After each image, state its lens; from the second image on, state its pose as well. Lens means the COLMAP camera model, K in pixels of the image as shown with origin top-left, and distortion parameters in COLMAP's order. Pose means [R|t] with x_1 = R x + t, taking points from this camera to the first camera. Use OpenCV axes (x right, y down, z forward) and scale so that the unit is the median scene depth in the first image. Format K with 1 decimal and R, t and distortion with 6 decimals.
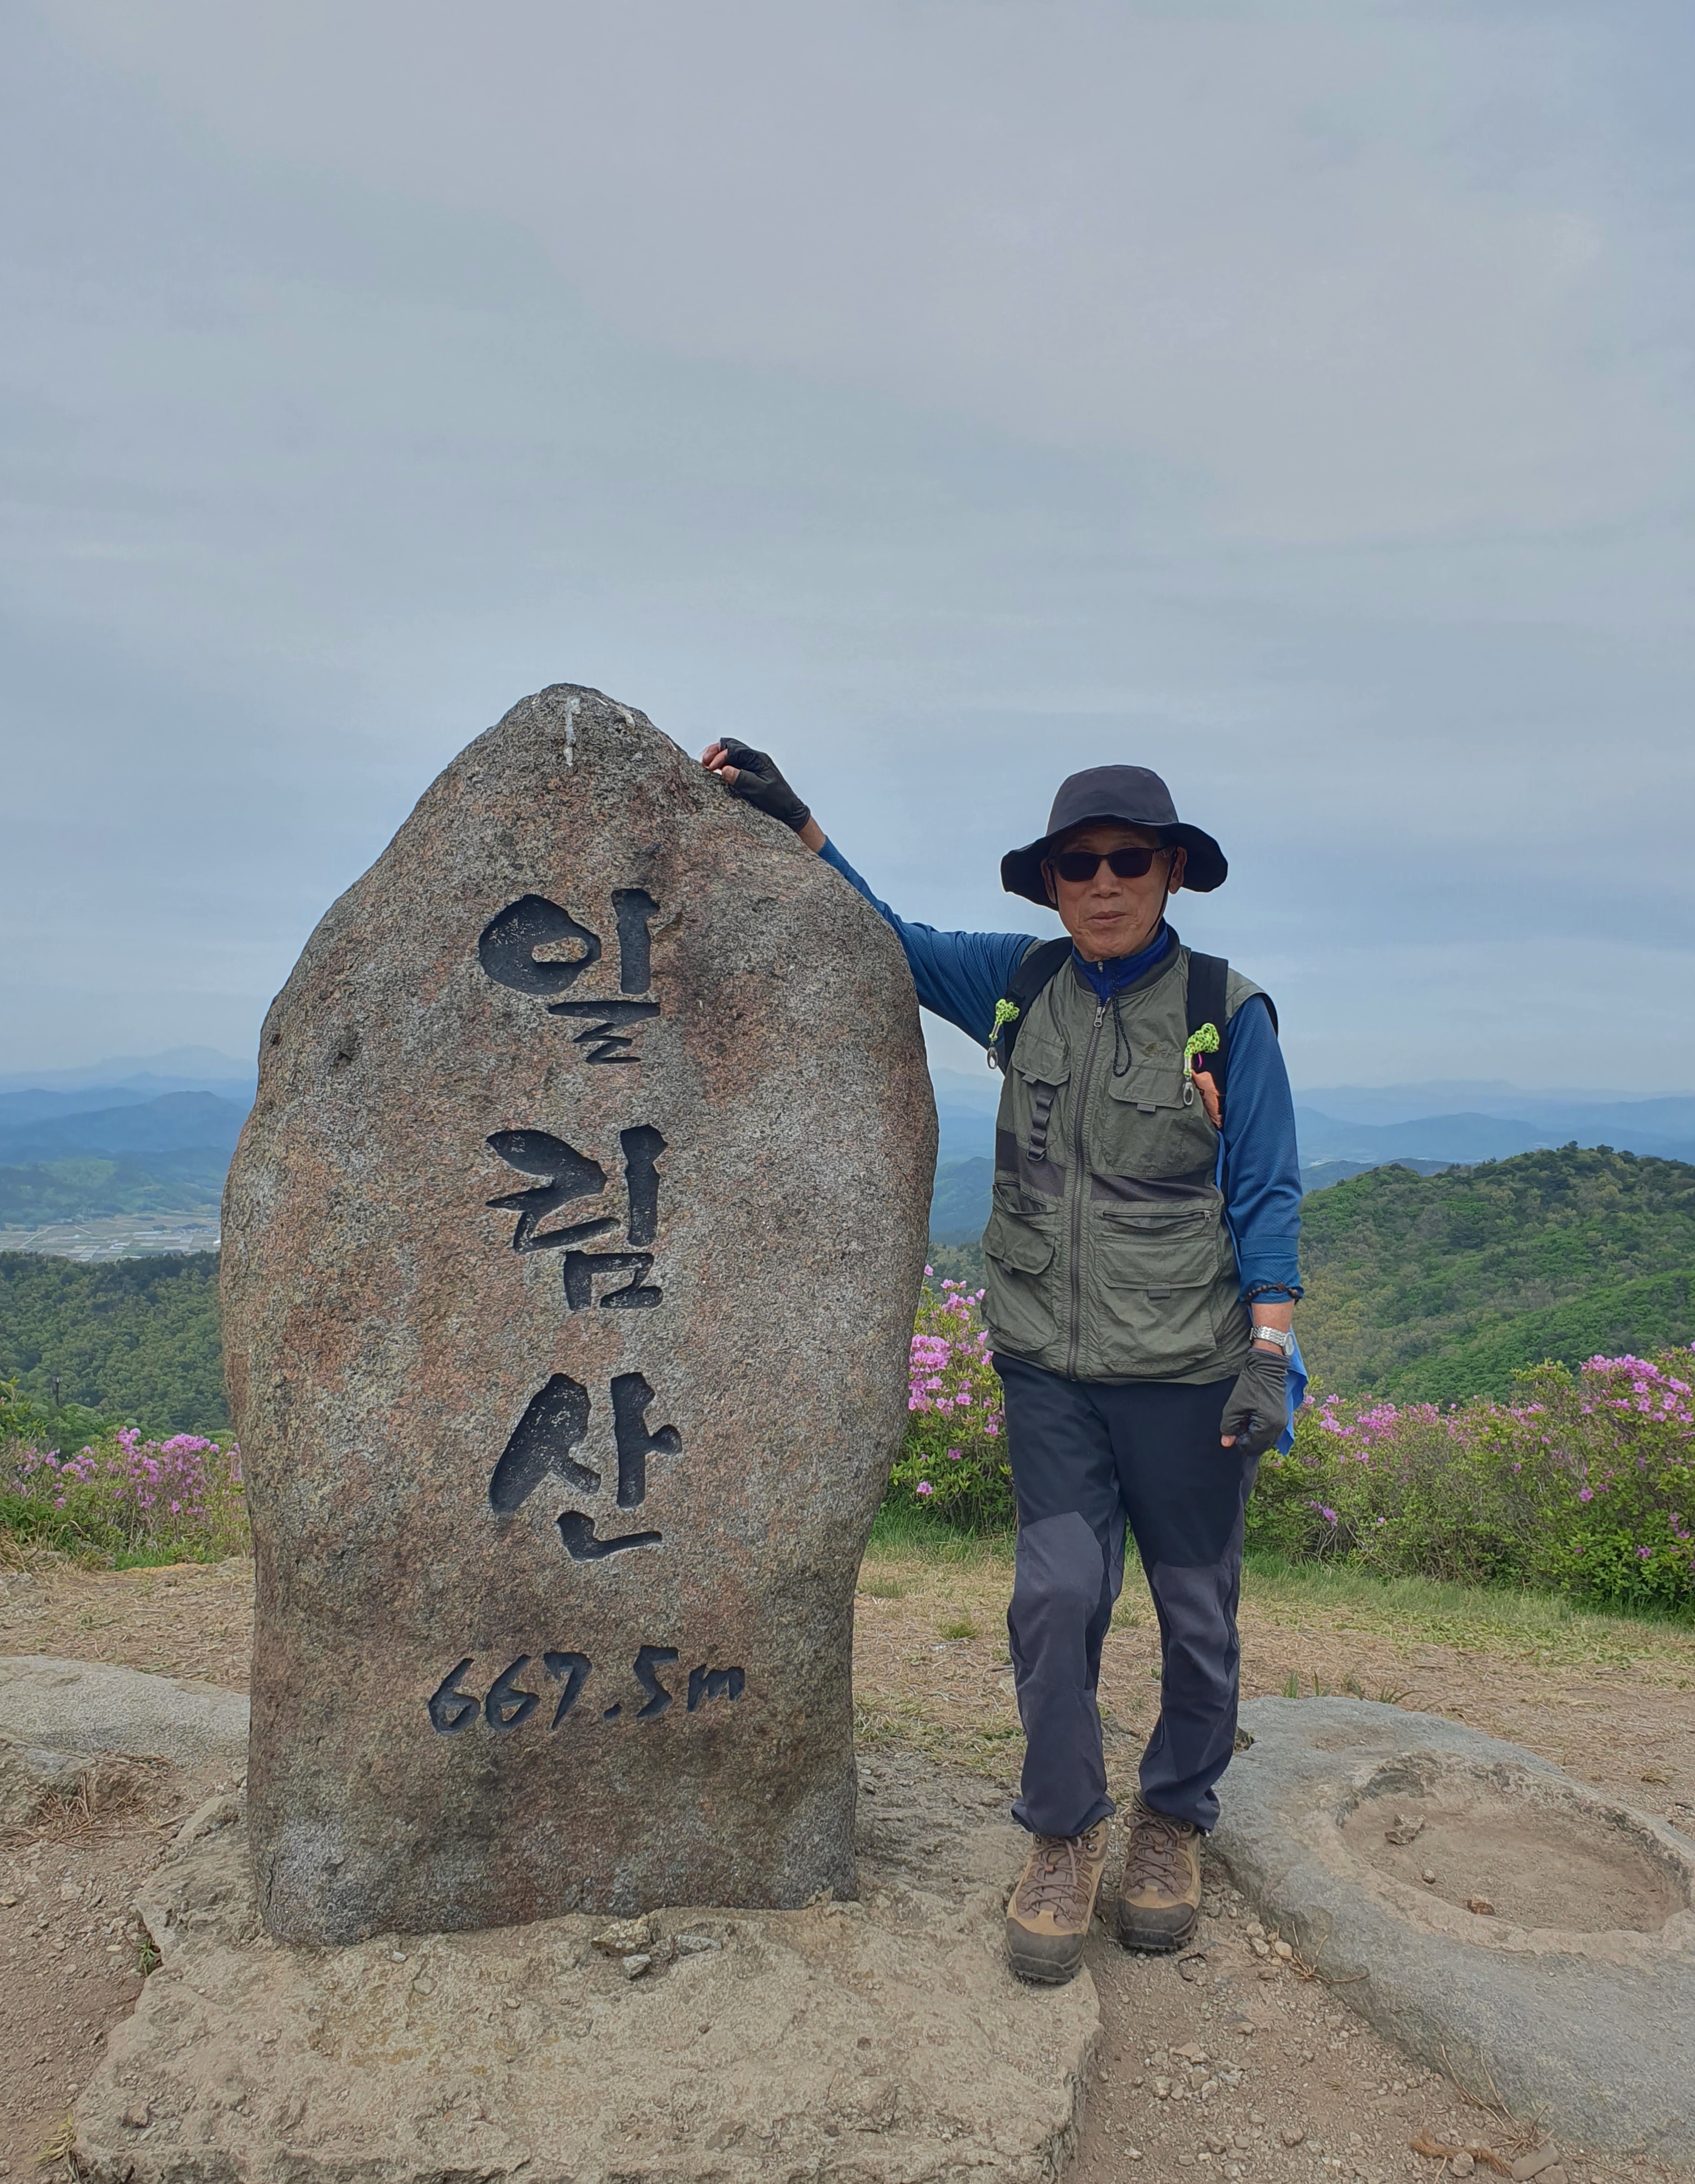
lens RADIAL K [[1863.7, 0, 875.4], [0, 1863.7, 1143.2], [0, 0, 1]] dist [0.034663, -0.050997]
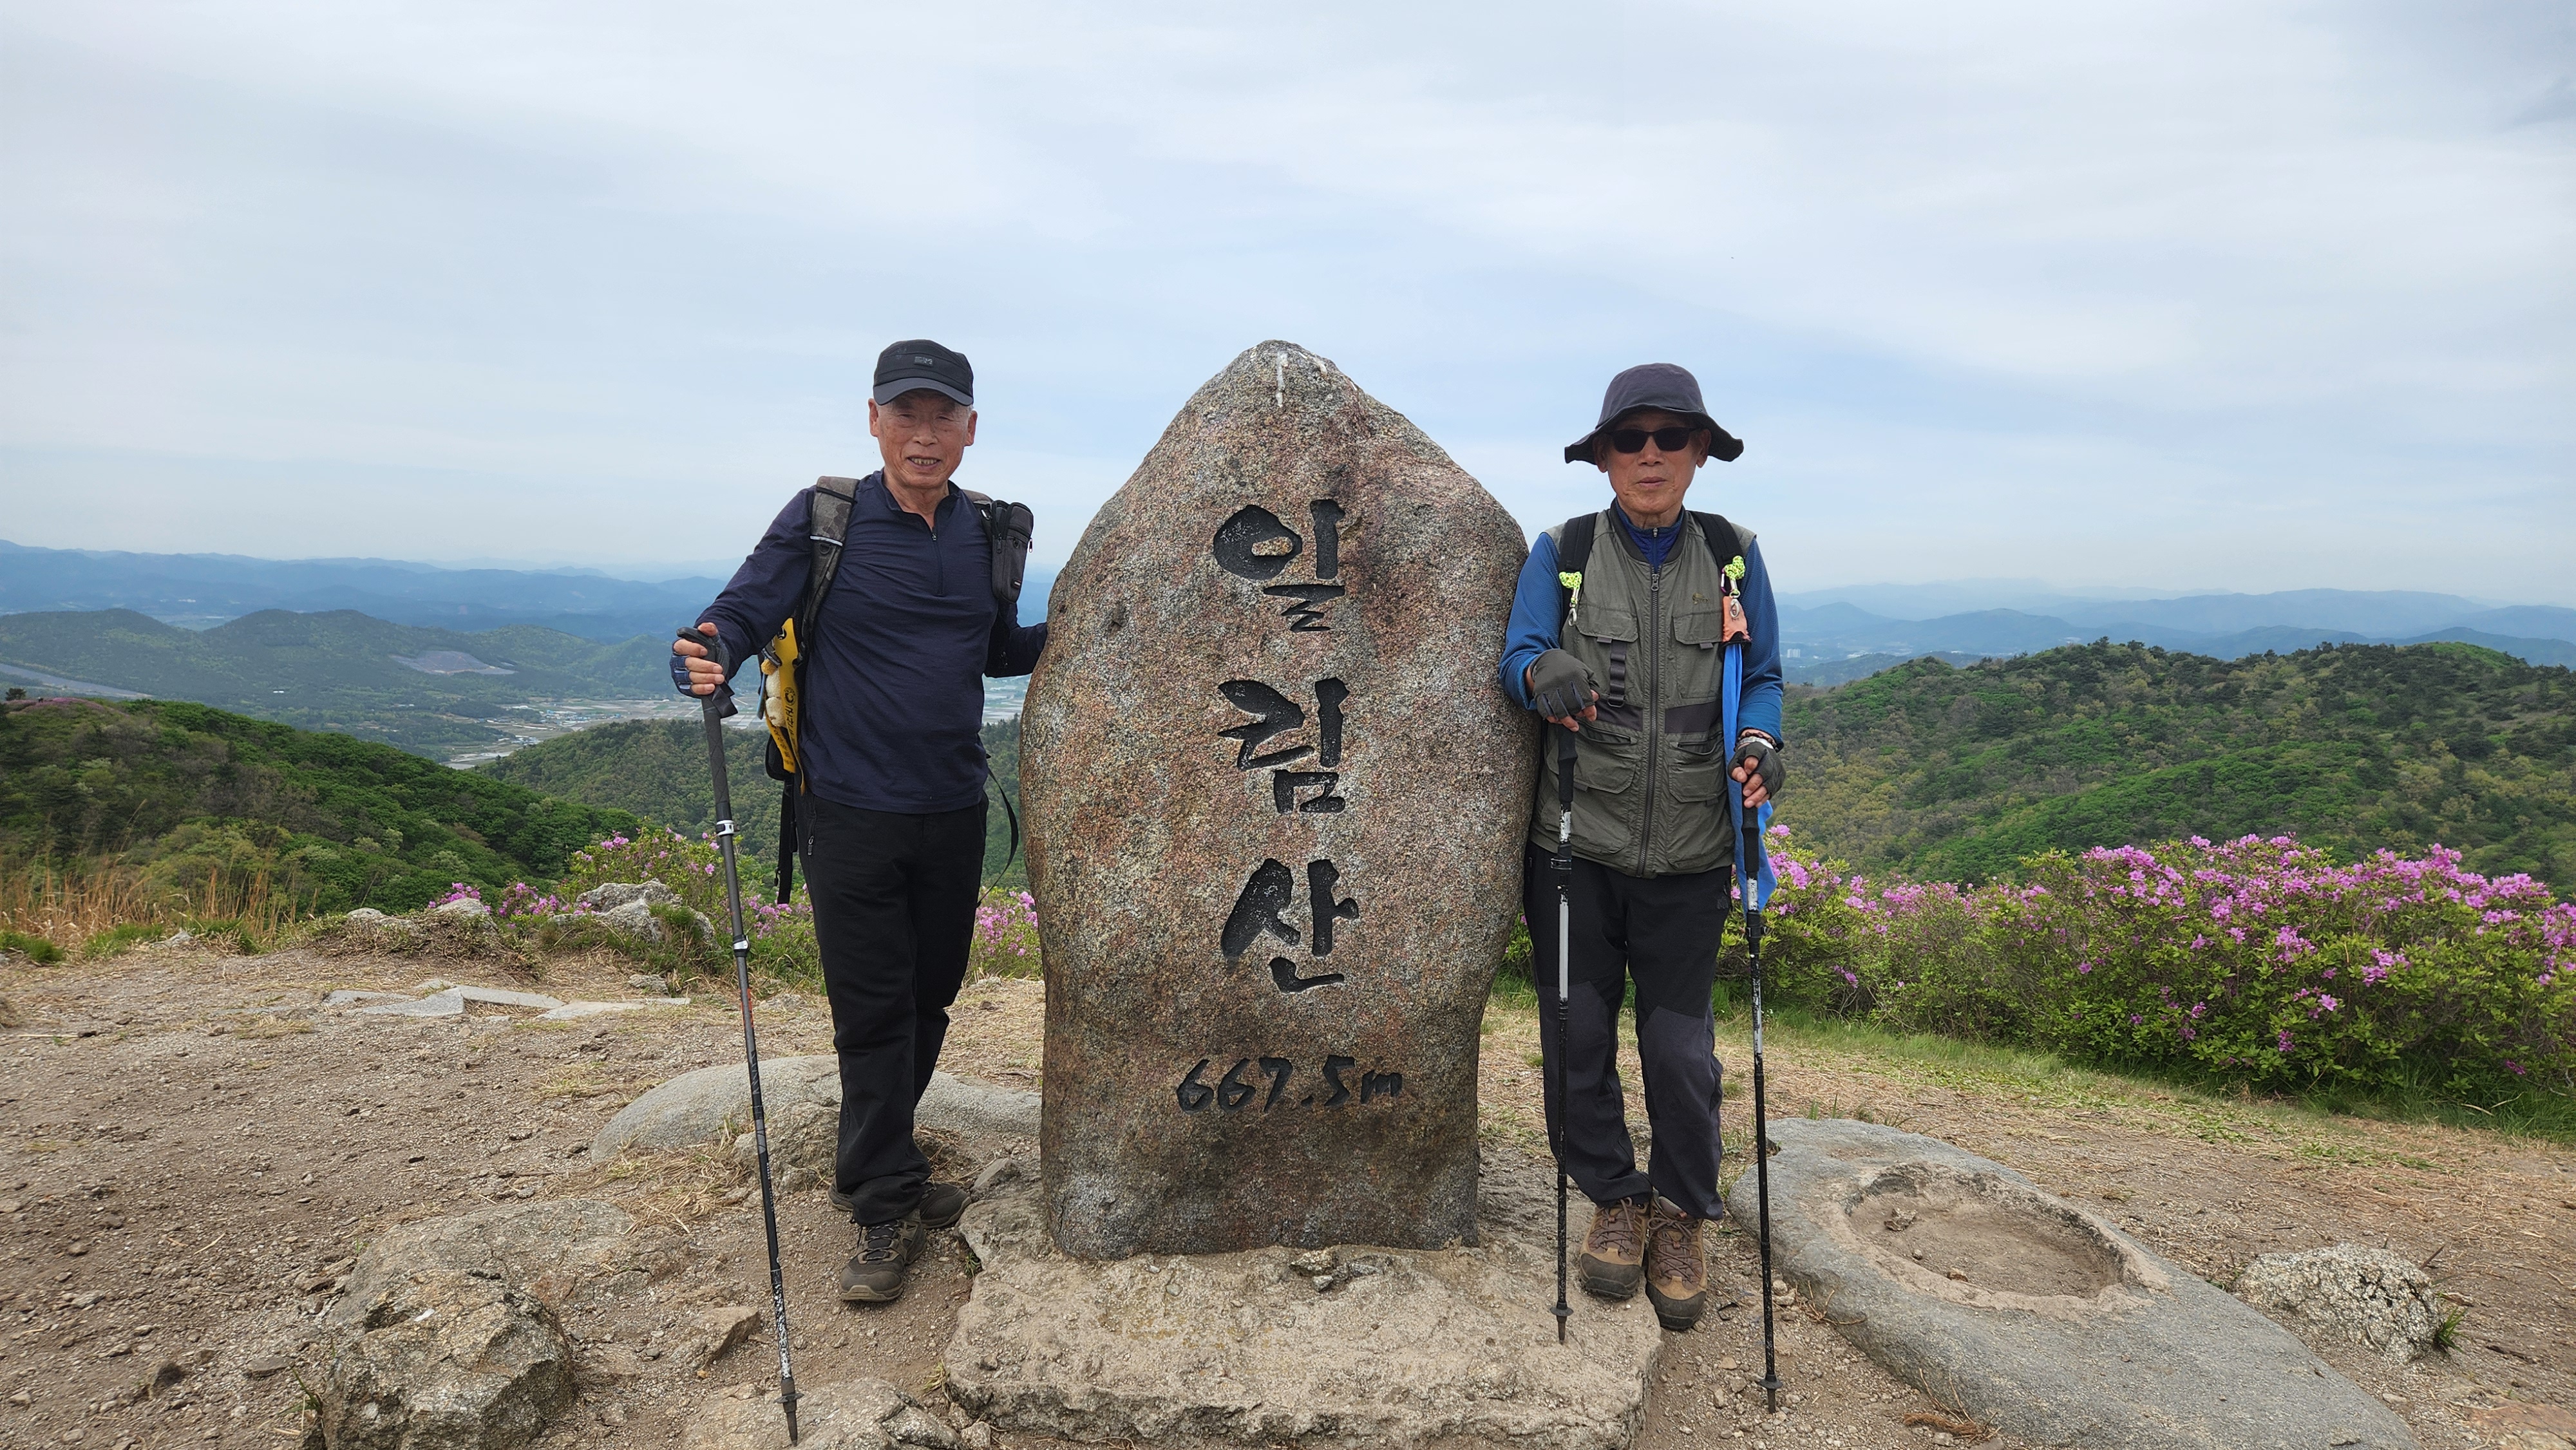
lens RADIAL K [[1713.7, 0, 1288.6], [0, 1713.7, 739.8], [0, 0, 1]] dist [0.057766, -0.021084]
pose [[0.996417, 0.016261, -0.082995, -0.052090], [-0.010757, 0.997738, 0.066350, -0.046303], [0.083886, -0.065219, 0.994339, -0.241781]]
